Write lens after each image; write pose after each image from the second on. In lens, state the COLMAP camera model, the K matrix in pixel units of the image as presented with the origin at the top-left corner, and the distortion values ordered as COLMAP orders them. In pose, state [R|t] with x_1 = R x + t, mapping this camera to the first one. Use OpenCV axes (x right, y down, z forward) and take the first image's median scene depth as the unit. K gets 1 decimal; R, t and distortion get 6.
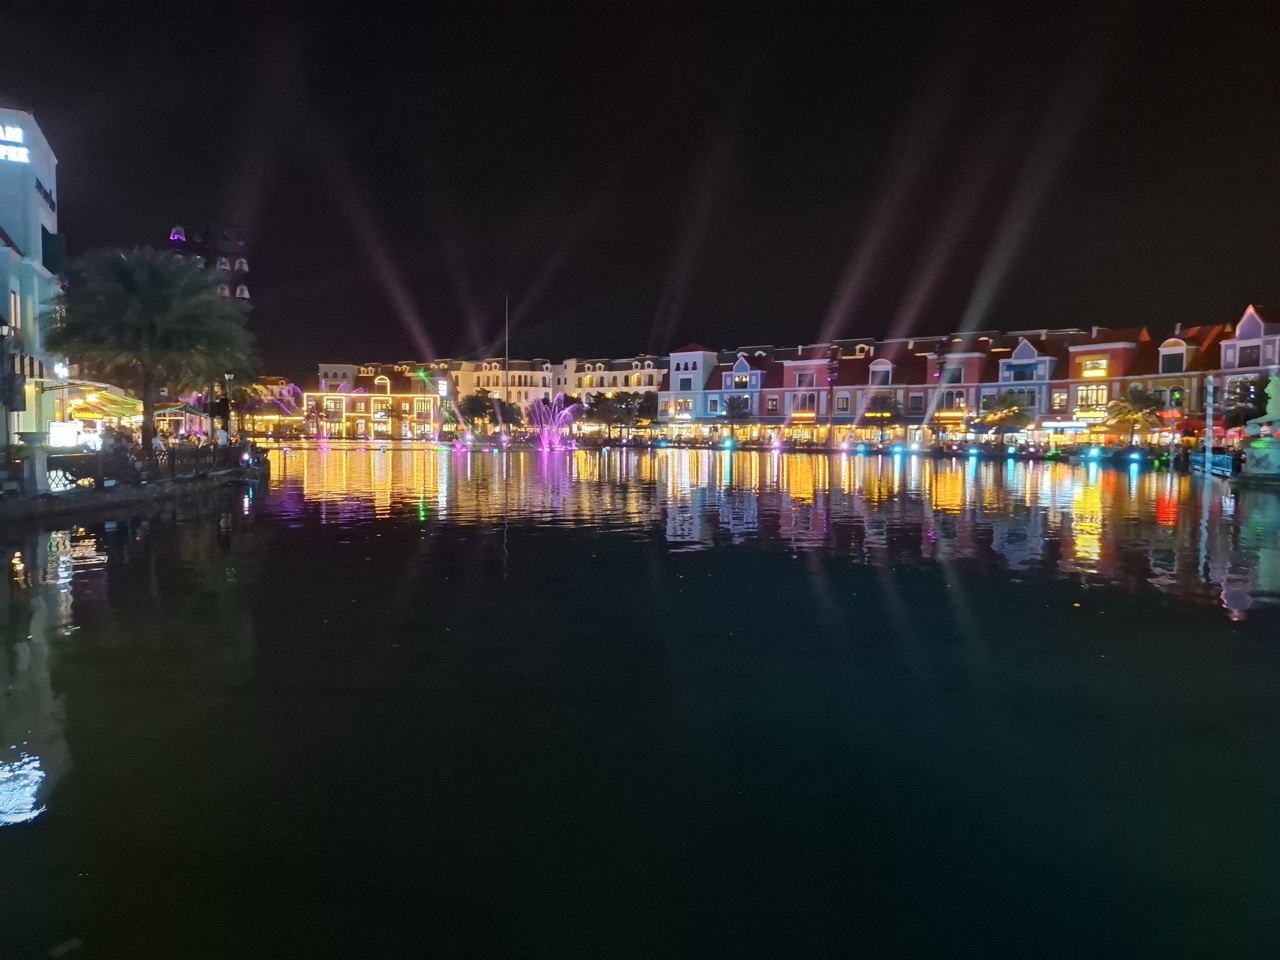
lens RADIAL K [[875.8, 0, 639.0], [0, 875.8, 477.4], [0, 0, 1]] dist [0.093948, -0.107438]
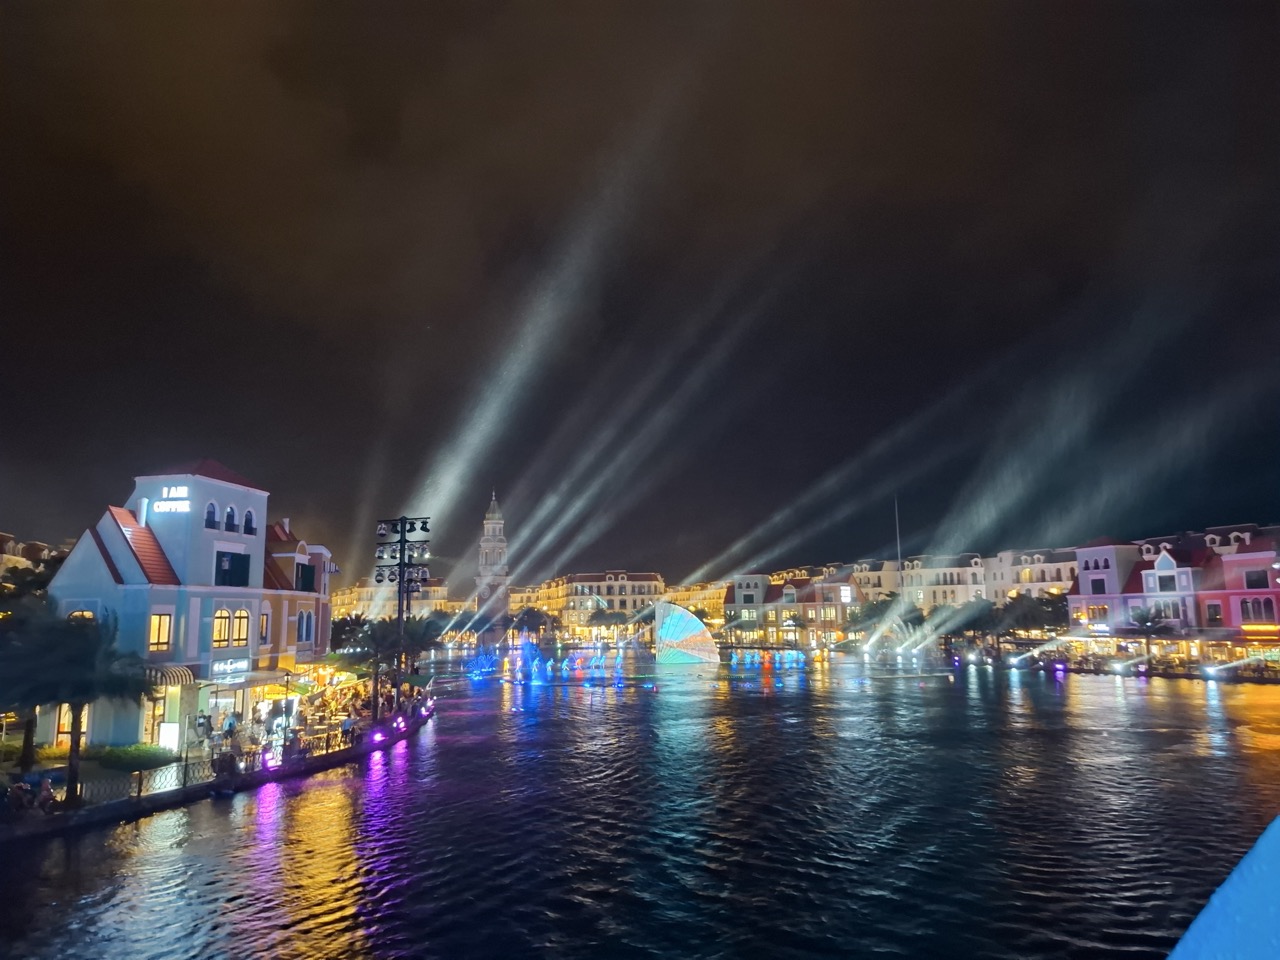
lens RADIAL K [[875.8, 0, 629.6], [0, 875.8, 486.1], [0, 0, 1]] dist [0.093948, -0.107438]
pose [[0.831475, -0.108447, -0.544875, 0.116194], [-0.000152, 0.980719, -0.195425, -0.028274], [0.555562, 0.162574, 0.815426, 0.061510]]
